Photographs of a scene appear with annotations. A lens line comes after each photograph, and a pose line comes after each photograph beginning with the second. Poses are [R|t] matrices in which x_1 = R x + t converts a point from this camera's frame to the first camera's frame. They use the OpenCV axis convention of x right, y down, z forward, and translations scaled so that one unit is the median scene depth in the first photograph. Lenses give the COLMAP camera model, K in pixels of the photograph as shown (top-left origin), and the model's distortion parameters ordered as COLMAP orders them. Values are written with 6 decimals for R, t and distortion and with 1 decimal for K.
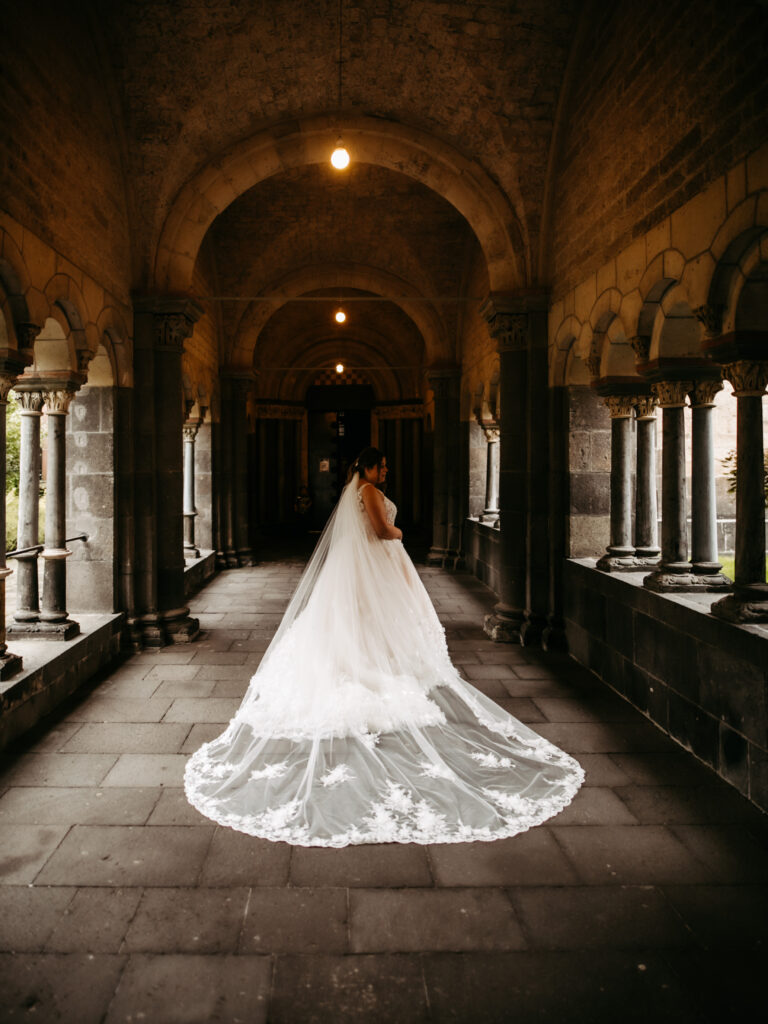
lens RADIAL K [[686.2, 0, 340.0], [0, 686.2, 427.6], [0, 0, 1]] dist [-0.023623, -0.001672]
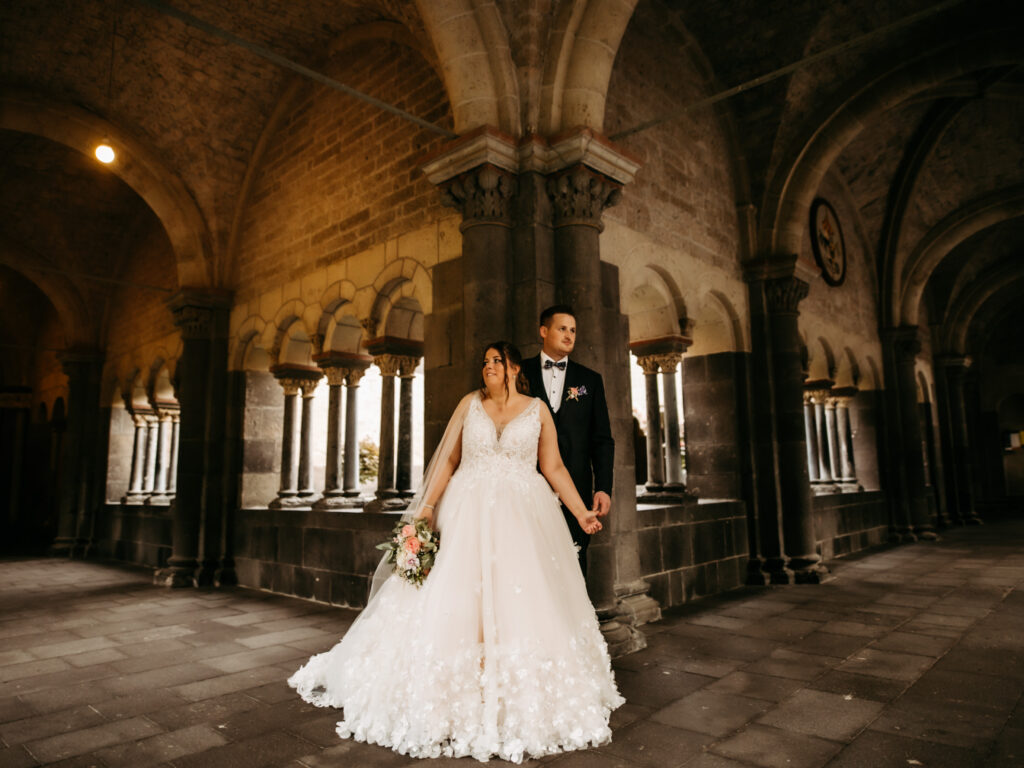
lens RADIAL K [[686.2, 0, 512.0], [0, 686.2, 384.0], [0, 0, 1]] dist [-0.023623, -0.001672]
pose [[0.685365, 0.083499, 0.723397, -0.256555], [-0.017264, 0.994988, -0.098491, 0.084943], [-0.727995, 0.055014, 0.683372, -0.231051]]
